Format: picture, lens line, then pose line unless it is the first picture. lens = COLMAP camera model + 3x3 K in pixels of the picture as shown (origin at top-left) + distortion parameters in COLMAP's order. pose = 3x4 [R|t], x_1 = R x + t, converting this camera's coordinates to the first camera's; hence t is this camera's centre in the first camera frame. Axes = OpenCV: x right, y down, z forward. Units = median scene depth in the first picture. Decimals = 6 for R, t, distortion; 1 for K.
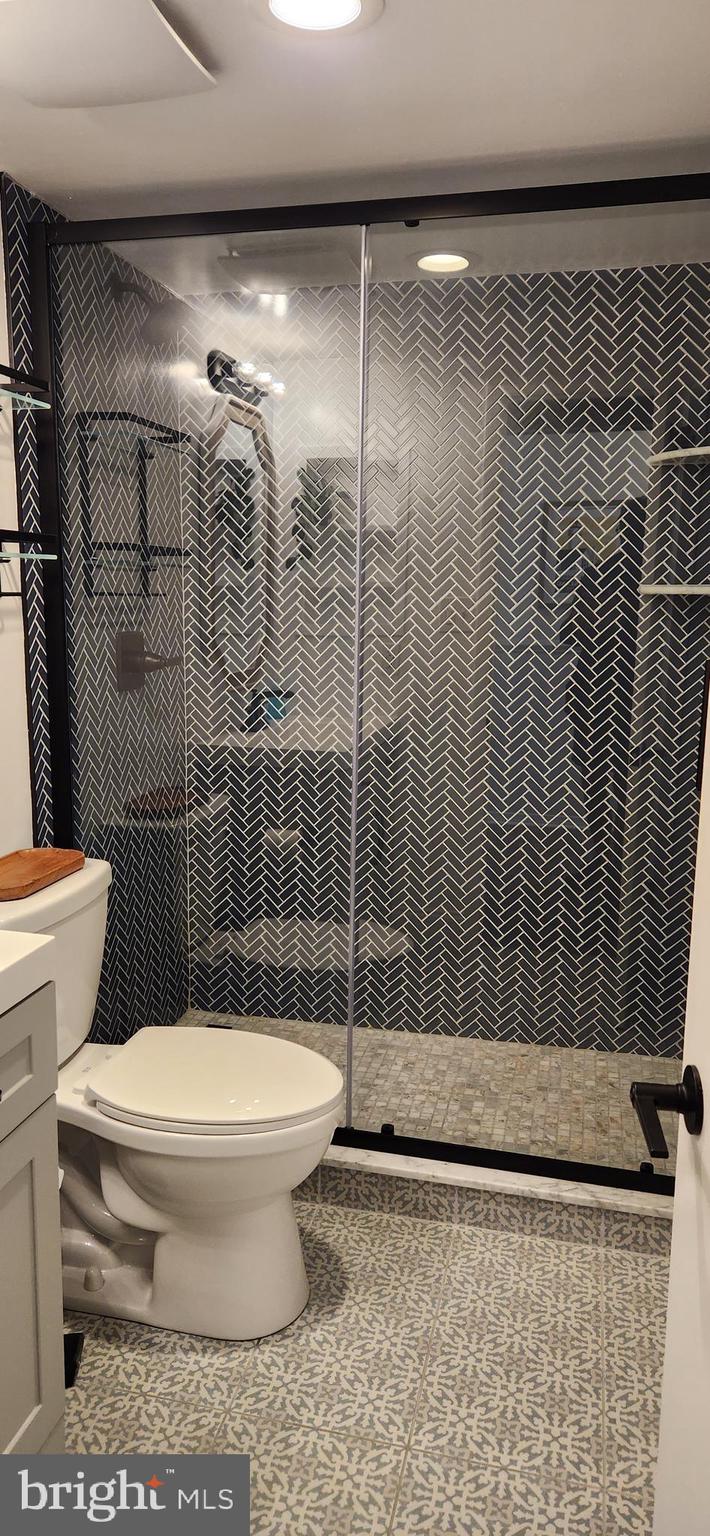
lens RADIAL K [[998.1, 0, 350.1], [0, 998.1, 761.4], [0, 0, 1]] dist [0.089966, -0.104966]
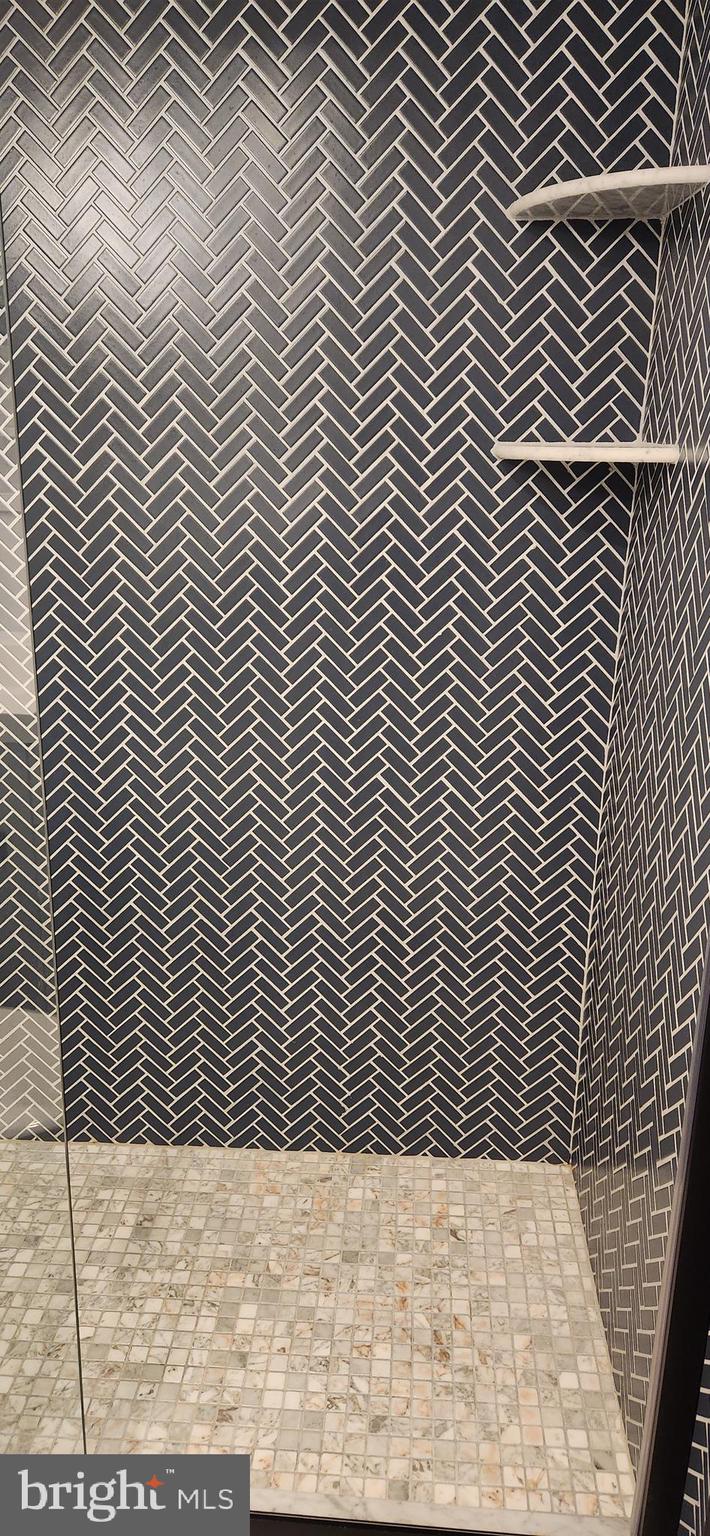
lens RADIAL K [[998.1, 0, 350.1], [0, 998.1, 761.4], [0, 0, 1]] dist [0.089966, -0.104966]
pose [[0.985961, -0.044605, 0.160905, 0.096924], [0.022362, 0.990252, 0.137482, -0.070507], [-0.165469, -0.131954, 0.977348, 0.397013]]
